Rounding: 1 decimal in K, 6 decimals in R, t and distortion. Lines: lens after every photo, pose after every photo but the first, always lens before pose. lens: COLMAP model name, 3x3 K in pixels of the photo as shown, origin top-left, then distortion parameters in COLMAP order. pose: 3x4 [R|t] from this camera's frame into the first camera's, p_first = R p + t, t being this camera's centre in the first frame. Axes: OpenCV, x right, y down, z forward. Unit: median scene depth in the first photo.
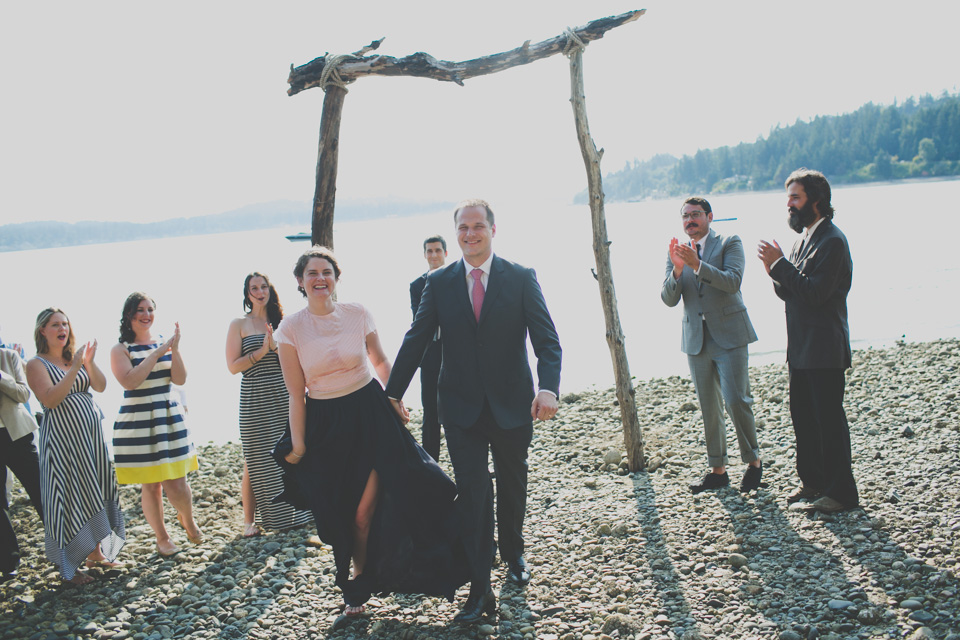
lens RADIAL K [[945.1, 0, 493.5], [0, 945.1, 309.5], [0, 0, 1]] dist [-0.073636, 0.000000]
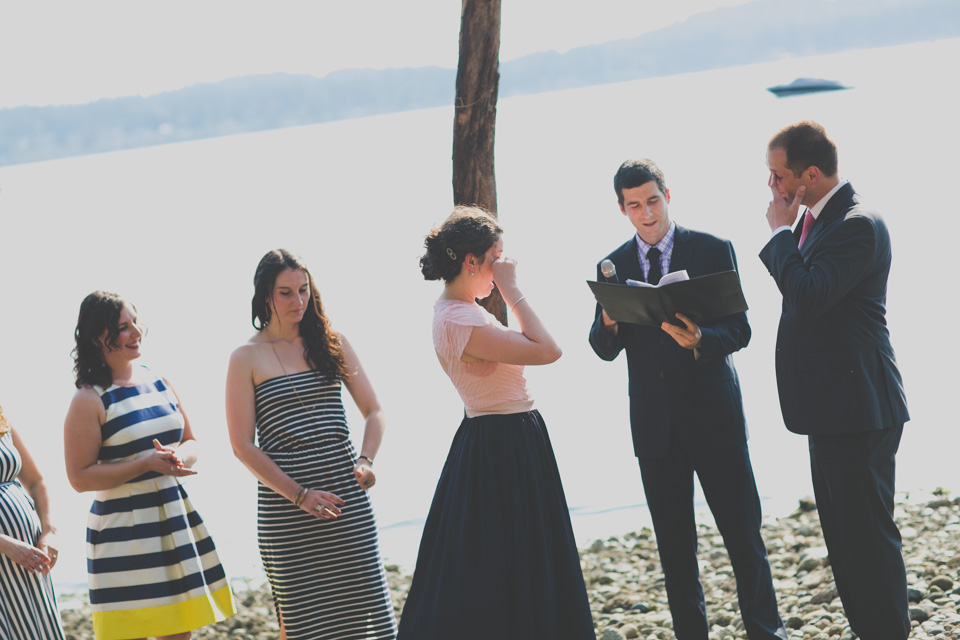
lens RADIAL K [[2258.6, 0, 481.9], [0, 2258.6, 319.2], [0, 0, 1]] dist [-0.079553, 0.000000]
pose [[0.936474, -0.009438, -0.350611, 0.250919], [0.019830, 0.999464, 0.026060, -0.029198], [0.350177, -0.031357, 0.936159, -0.143429]]
